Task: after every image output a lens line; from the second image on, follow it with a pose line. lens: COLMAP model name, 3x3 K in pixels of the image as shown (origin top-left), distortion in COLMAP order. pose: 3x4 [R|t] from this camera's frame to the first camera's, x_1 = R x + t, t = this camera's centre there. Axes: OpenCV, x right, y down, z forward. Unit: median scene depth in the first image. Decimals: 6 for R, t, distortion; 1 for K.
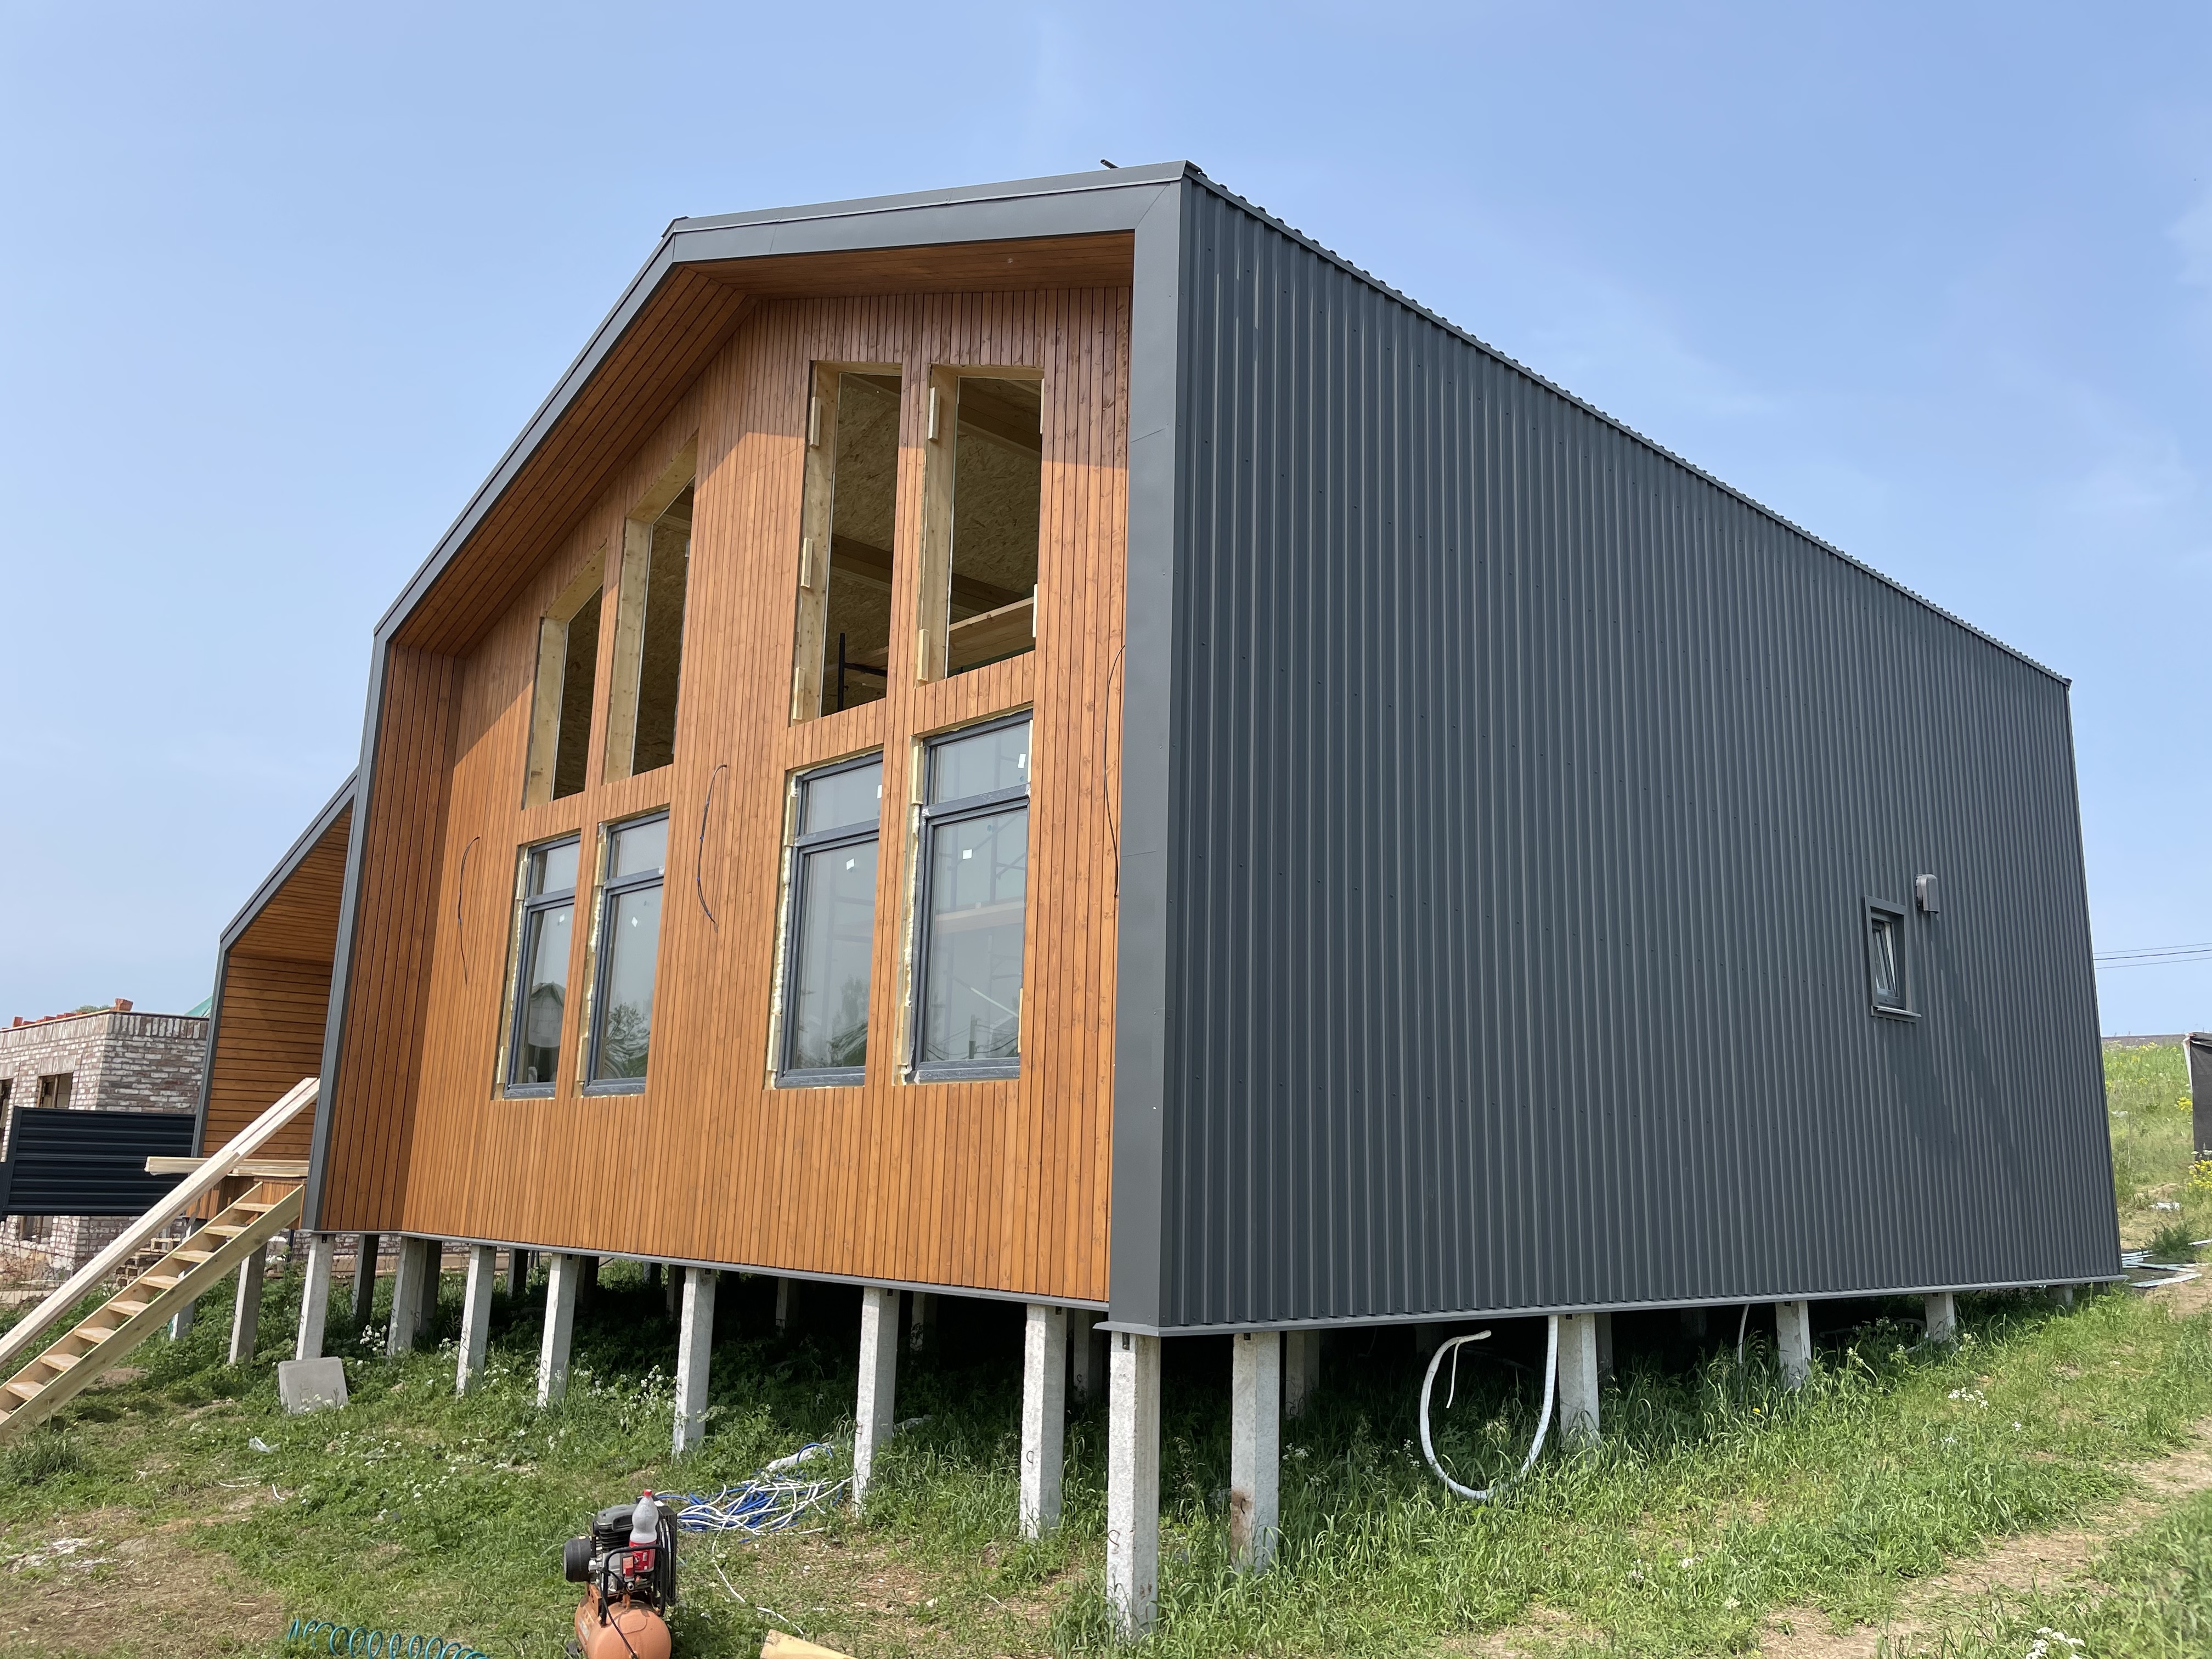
lens RADIAL K [[1683.1, 0, 1107.4], [0, 1683.1, 818.0], [0, 0, 1]] dist [0.069719, 0.005925]
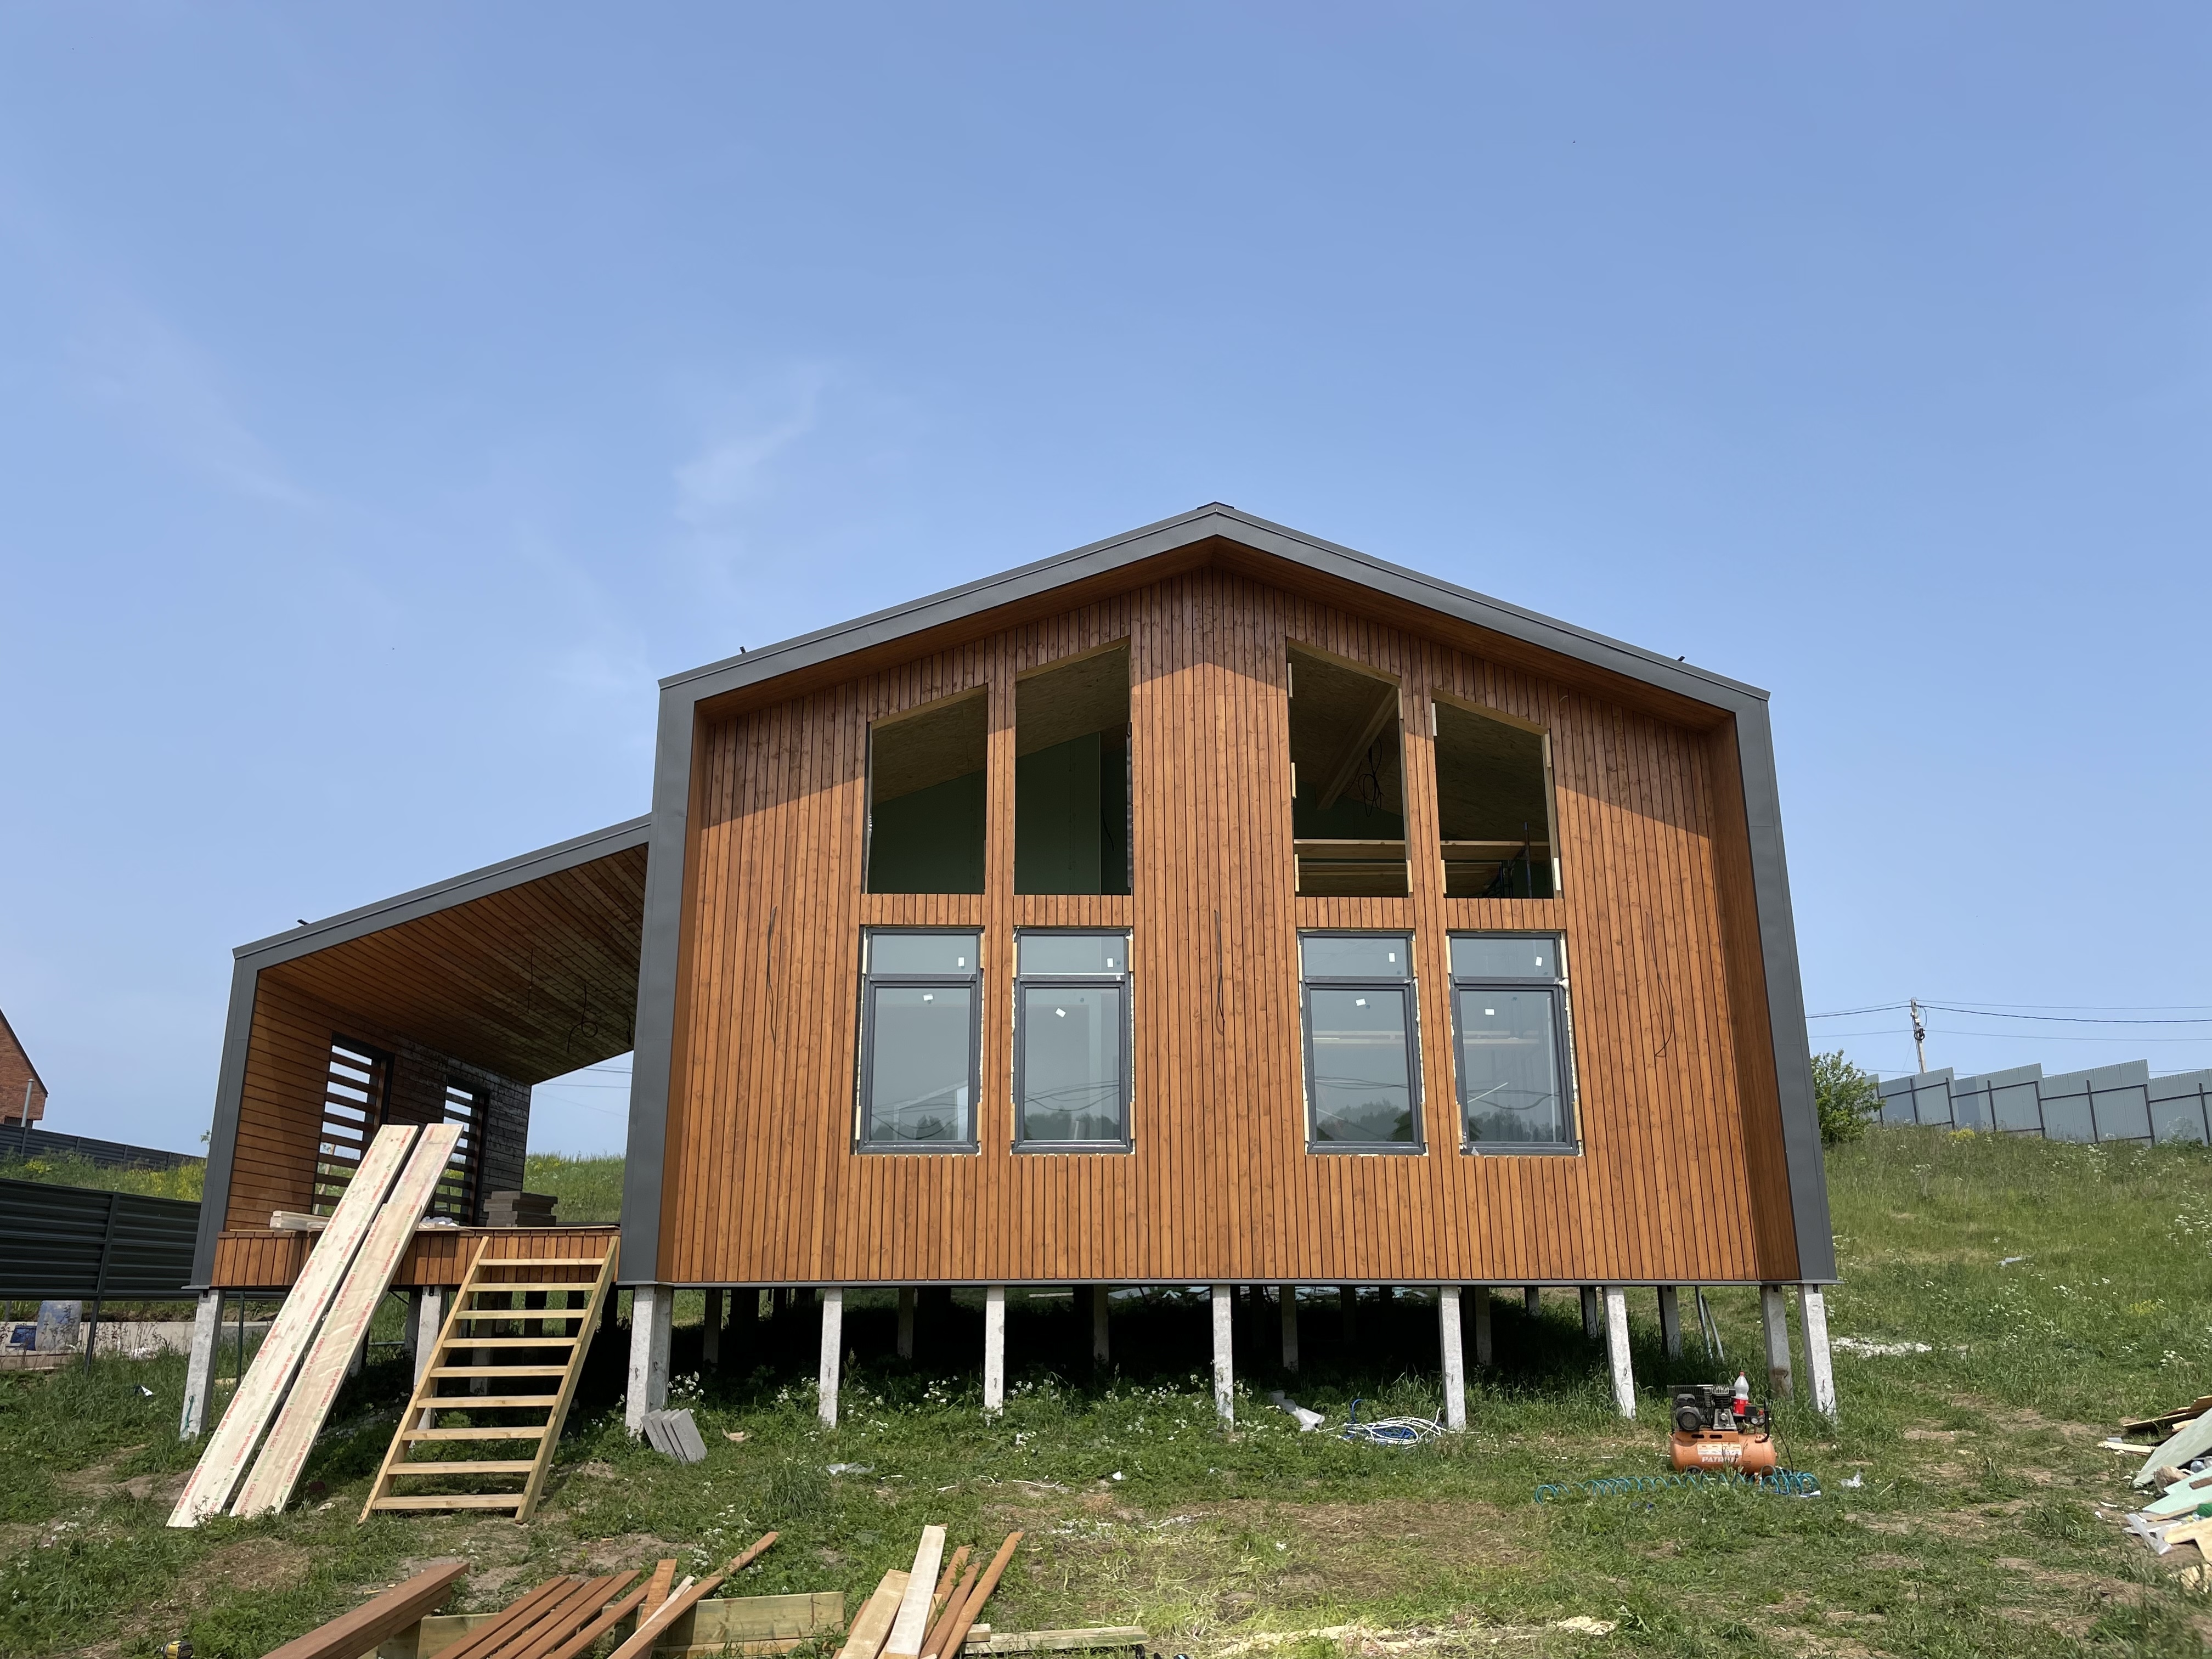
lens RADIAL K [[1683.1, 0, 1098.0], [0, 1683.1, 825.4], [0, 0, 1]] dist [0.069719, 0.005925]
pose [[0.649961, 0.181557, 0.737962, -1.586064], [-0.137523, 0.983111, -0.120747, 0.095143], [-0.747421, -0.023006, 0.663953, 0.221714]]
